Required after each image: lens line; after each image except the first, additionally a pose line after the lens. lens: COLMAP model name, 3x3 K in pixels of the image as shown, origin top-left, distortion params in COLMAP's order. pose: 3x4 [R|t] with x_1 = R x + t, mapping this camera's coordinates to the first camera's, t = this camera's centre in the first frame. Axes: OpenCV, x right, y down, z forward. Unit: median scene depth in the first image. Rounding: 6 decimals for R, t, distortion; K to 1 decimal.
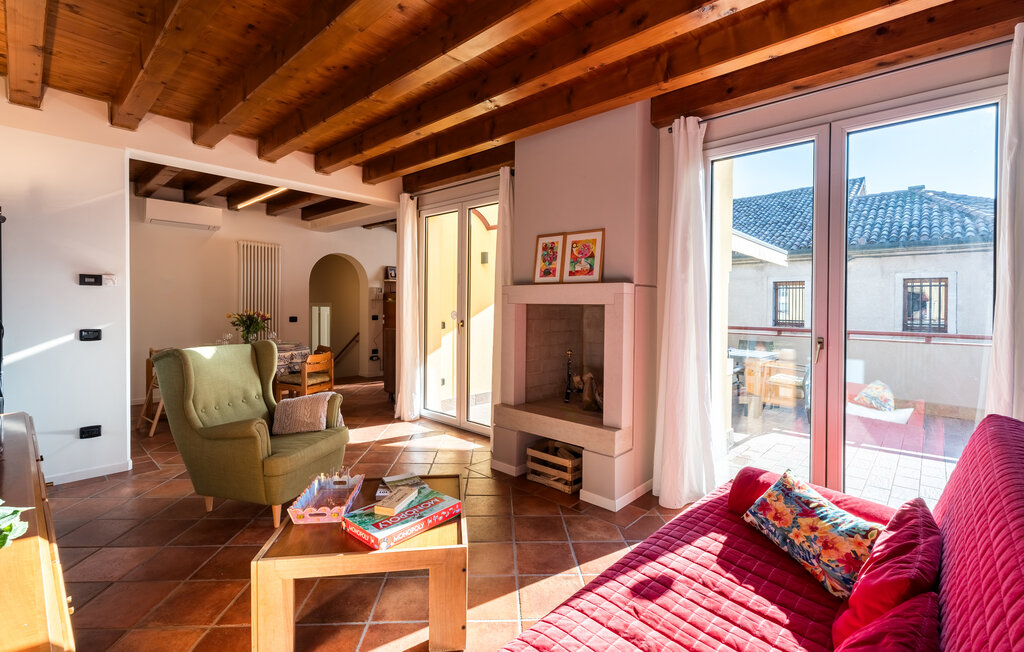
lens RADIAL K [[454.2, 0, 513.3], [0, 454.2, 313.5], [0, 0, 1]] dist [0.006353, 0.000086]
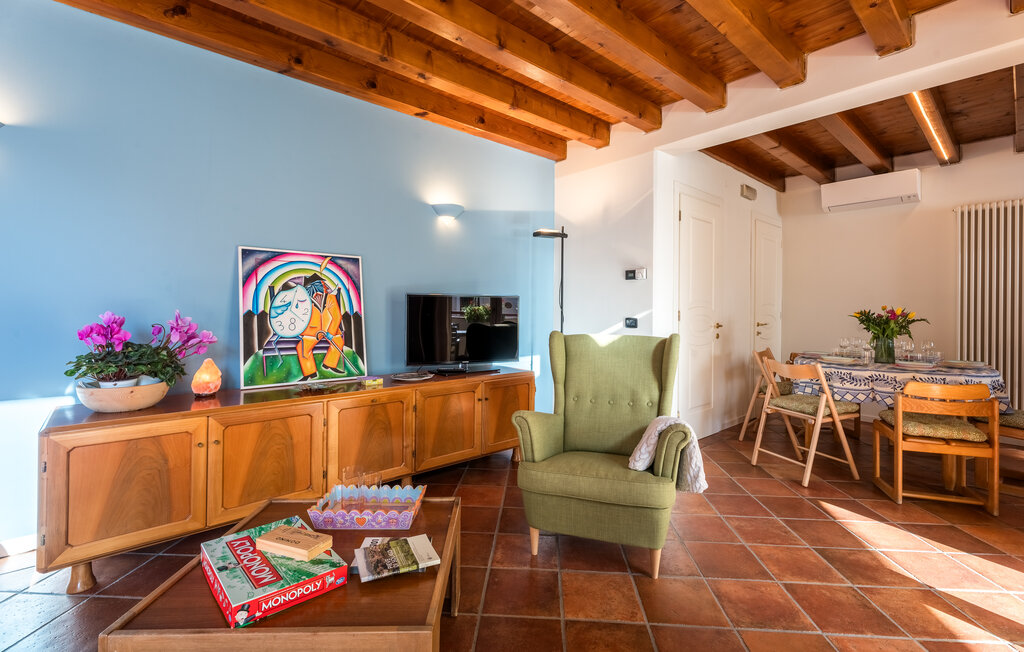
lens RADIAL K [[454.2, 0, 513.3], [0, 454.2, 313.5], [0, 0, 1]] dist [0.006353, 0.000086]
pose [[-0.138027, -0.017038, -0.990282, 0.248567], [-0.015303, 0.999769, -0.015068, 0.047096], [0.990310, 0.013074, -0.138256, 0.920878]]
